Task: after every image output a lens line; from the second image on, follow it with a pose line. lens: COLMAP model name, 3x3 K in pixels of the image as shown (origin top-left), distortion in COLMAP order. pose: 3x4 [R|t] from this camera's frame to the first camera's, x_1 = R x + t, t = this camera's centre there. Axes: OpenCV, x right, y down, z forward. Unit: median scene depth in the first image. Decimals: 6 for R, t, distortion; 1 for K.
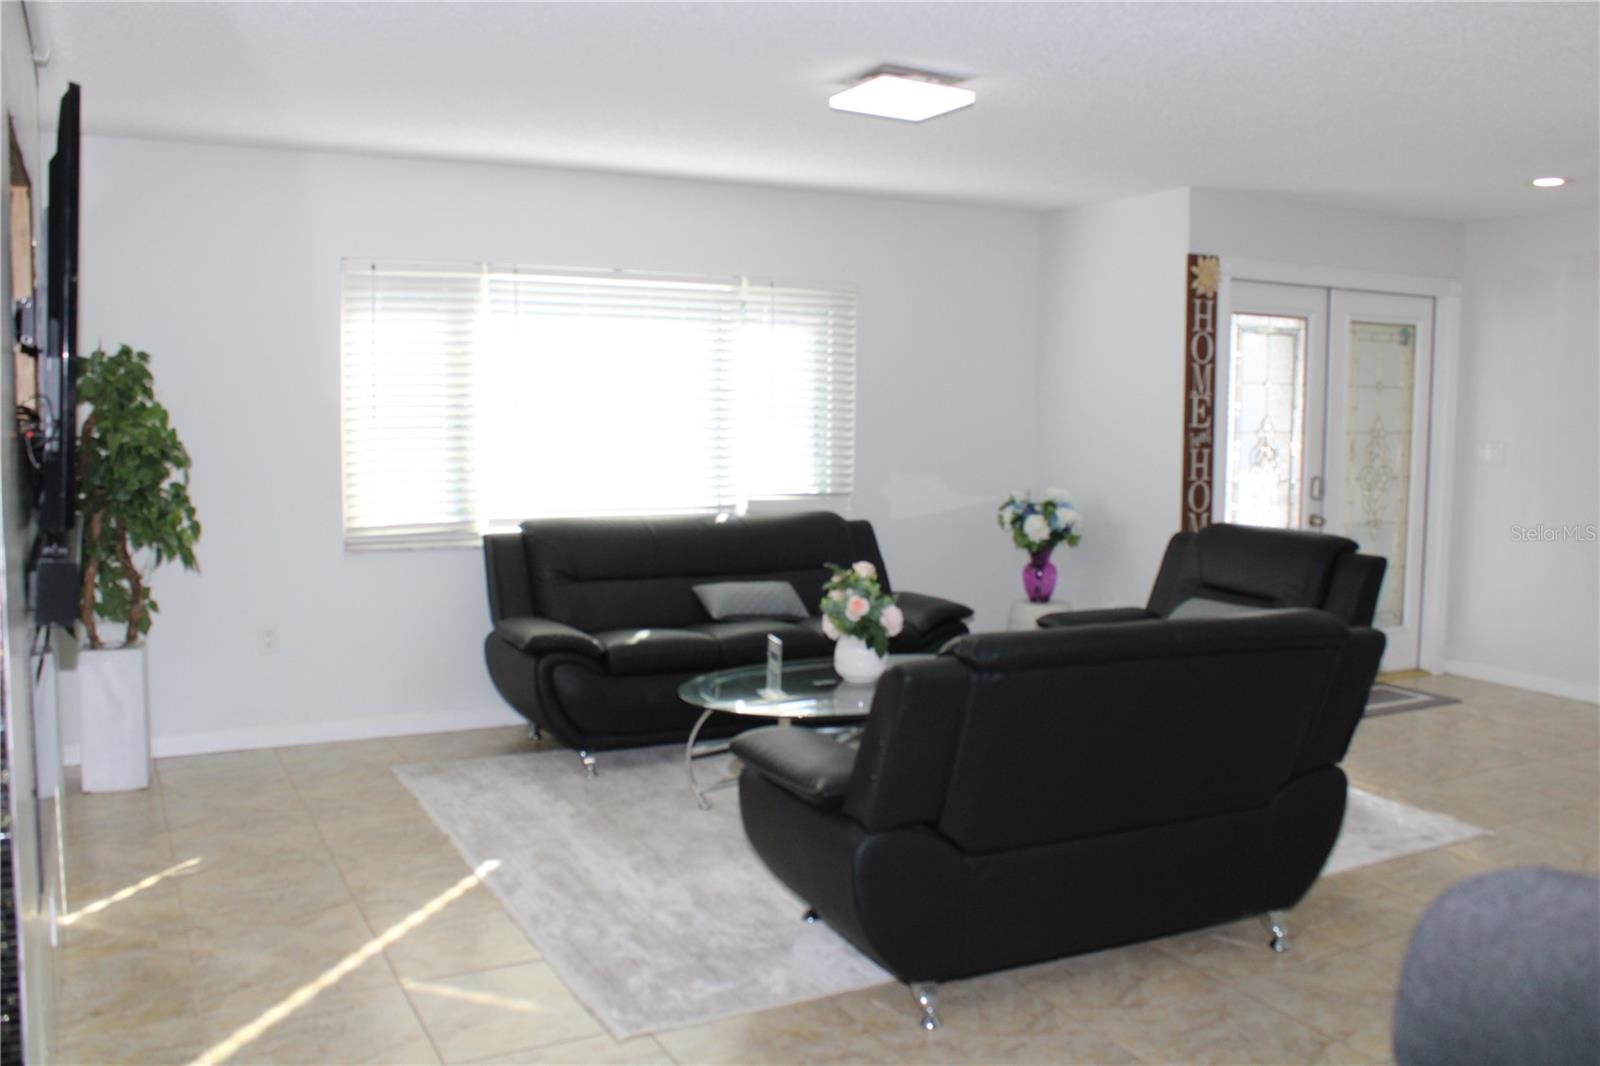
lens RADIAL K [[1354.6, 0, 798.6], [0, 1354.6, 525.8], [0, 0, 1]] dist [-0.168335, 0.148248]
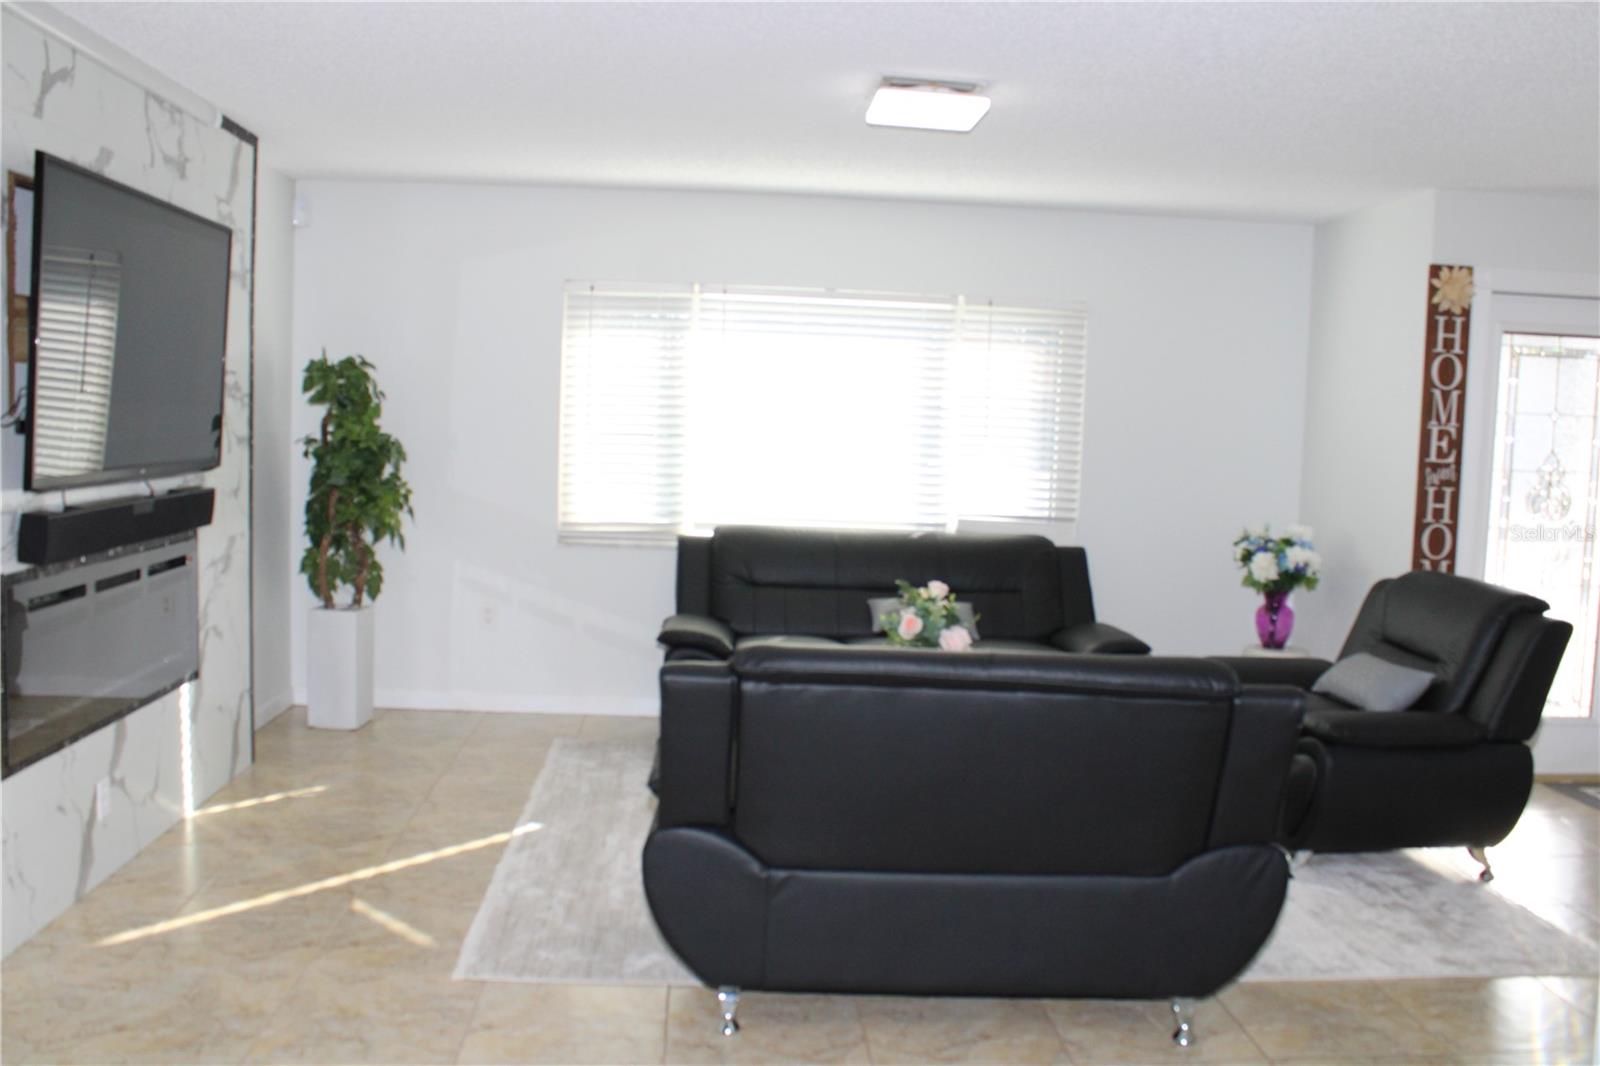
lens RADIAL K [[1354.6, 0, 798.6], [0, 1354.6, 525.8], [0, 0, 1]] dist [-0.168335, 0.148248]
pose [[0.912376, 0.054482, -0.405711, 0.277568], [-0.062595, 0.998016, -0.006744, -0.000302], [0.404539, 0.031549, 0.913976, 0.048086]]
